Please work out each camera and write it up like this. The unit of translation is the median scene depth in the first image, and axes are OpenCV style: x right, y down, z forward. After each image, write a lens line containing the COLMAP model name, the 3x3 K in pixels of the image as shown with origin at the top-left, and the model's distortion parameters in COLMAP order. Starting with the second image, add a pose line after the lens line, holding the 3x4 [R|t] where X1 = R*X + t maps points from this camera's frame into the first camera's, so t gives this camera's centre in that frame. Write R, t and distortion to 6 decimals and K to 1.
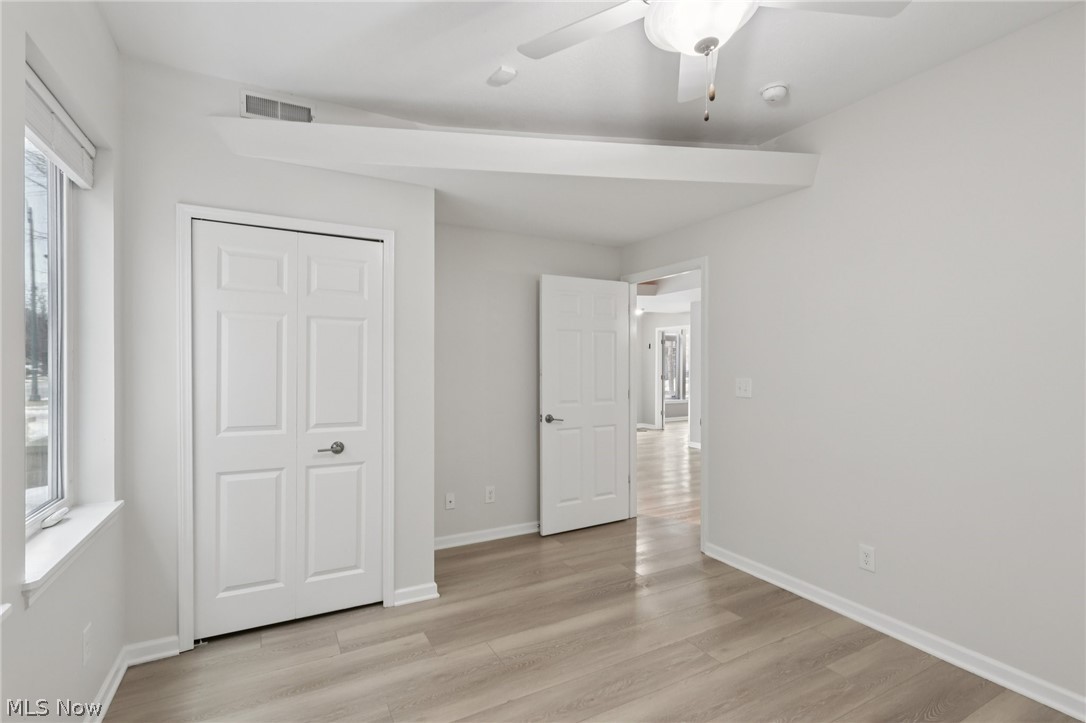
lens RADIAL K [[507.1, 0, 546.9], [0, 507.1, 362.5], [0, 0, 1]] dist [-0.005272, 0.001654]
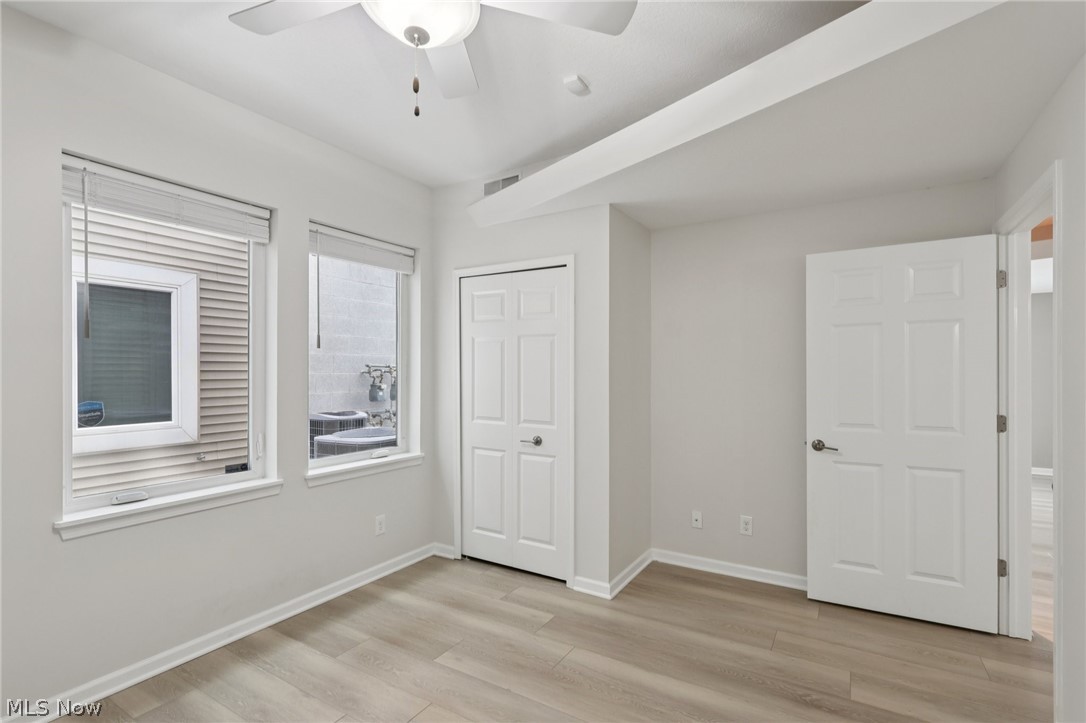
lens RADIAL K [[507.1, 0, 537.4], [0, 507.1, 369.1], [0, 0, 1]] dist [-0.005272, 0.001654]
pose [[0.492319, -0.007240, -0.870385, 0.649729], [0.004255, 0.999973, -0.005911, 0.001005], [0.870405, -0.000794, 0.492337, 0.388178]]
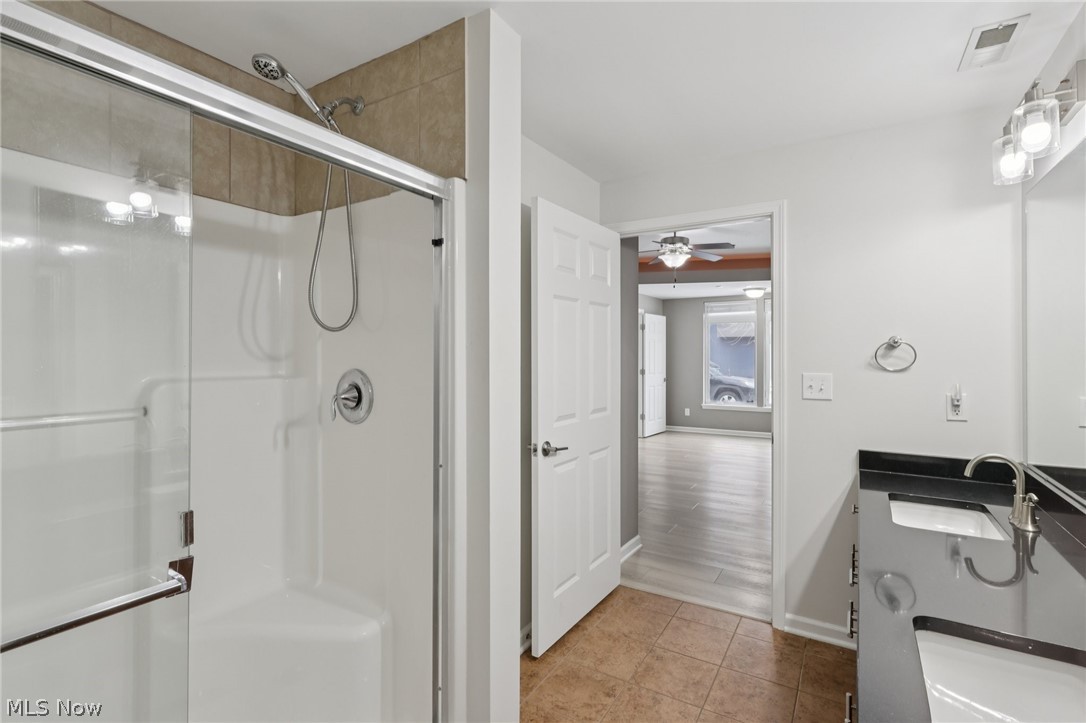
lens RADIAL K [[507.1, 0, 543.2], [0, 507.1, 352.1], [0, 0, 1]] dist [-0.005272, 0.001654]
pose [[0.874128, 0.001618, 0.485692, -0.404240], [0.002229, 0.999971, -0.007343, 0.005982], [-0.485690, 0.007501, 0.874099, 0.709804]]
